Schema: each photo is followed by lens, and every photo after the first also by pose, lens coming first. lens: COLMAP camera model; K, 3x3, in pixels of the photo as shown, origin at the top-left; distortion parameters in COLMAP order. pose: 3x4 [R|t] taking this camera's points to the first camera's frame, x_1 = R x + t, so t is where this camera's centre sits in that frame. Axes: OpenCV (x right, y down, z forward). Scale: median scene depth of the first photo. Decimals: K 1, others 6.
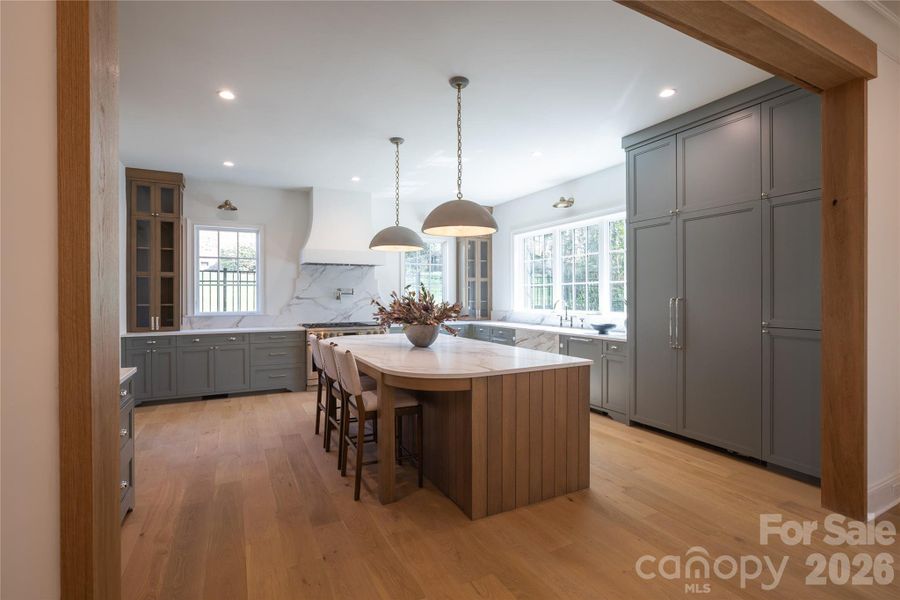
lens RADIAL K [[429.3, 0, 444.7], [0, 429.3, 296.8], [0, 0, 1]] dist [-0.011472, 0.008168]
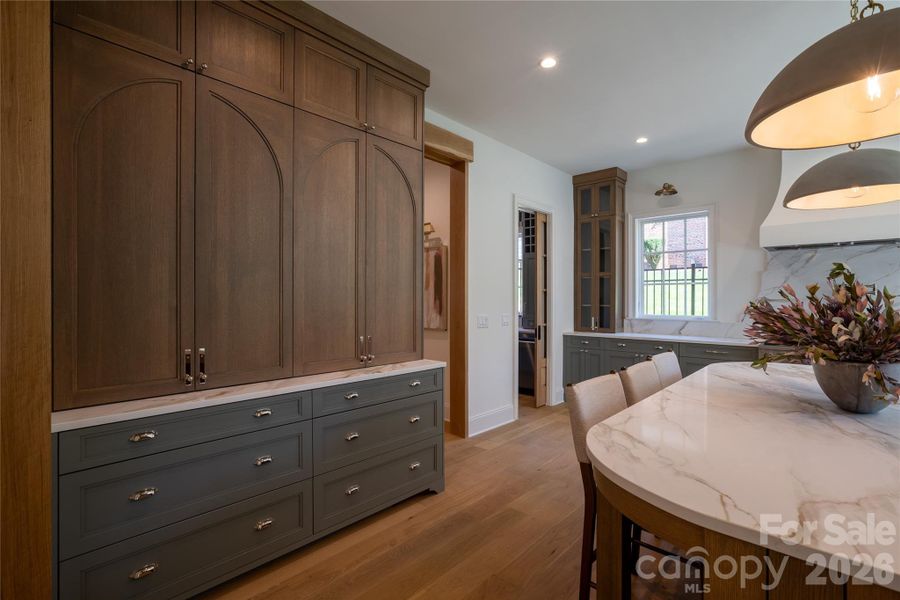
lens RADIAL K [[429.3, 0, 448.5], [0, 429.3, 304.3], [0, 0, 1]] dist [-0.011472, 0.008168]
pose [[0.338174, 0.018165, -0.940908, 0.143629], [-0.002456, 0.999827, 0.018420, -0.001652], [0.941080, -0.003918, 0.338160, 0.312296]]
